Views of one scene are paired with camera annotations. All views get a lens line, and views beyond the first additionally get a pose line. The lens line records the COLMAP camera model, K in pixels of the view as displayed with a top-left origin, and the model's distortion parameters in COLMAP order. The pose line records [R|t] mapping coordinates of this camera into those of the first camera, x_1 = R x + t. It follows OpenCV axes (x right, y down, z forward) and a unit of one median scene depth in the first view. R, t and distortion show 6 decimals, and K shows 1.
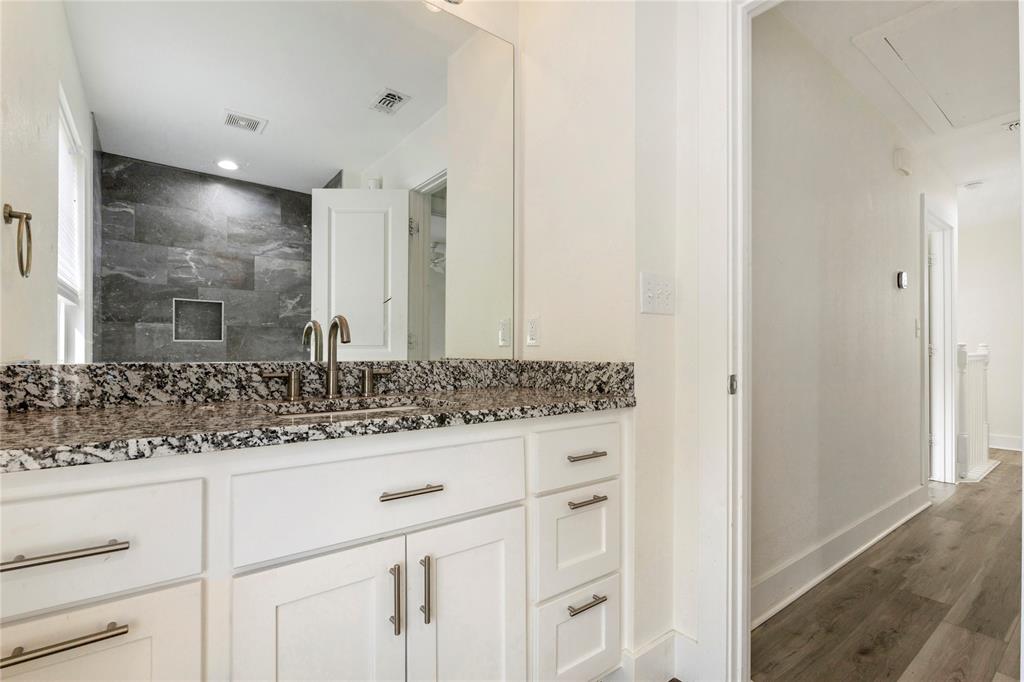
lens RADIAL K [[477.8, 0, 509.7], [0, 477.8, 352.7], [0, 0, 1]] dist [0.000784, -0.000431]
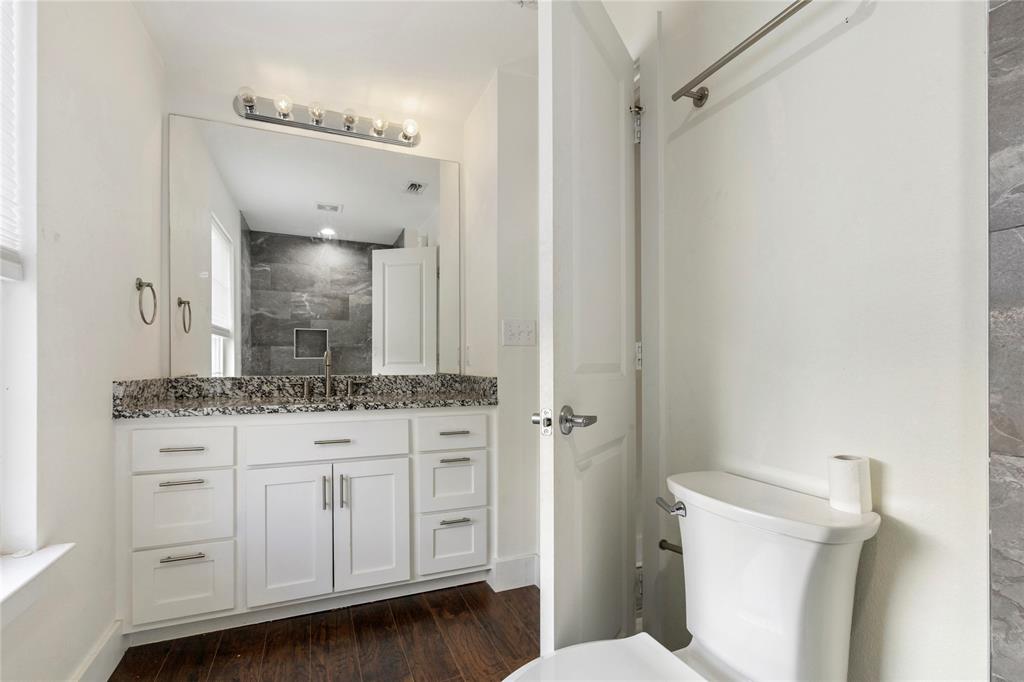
lens RADIAL K [[471.8, 0, 512.5], [0, 471.8, 365.8], [0, 0, 1]] dist [-0.000368, 0.000069]
pose [[0.968990, -0.000720, -0.247098, 0.652498], [0.002184, 0.999982, 0.005650, -0.024774], [0.247090, -0.006014, 0.968974, -0.474772]]
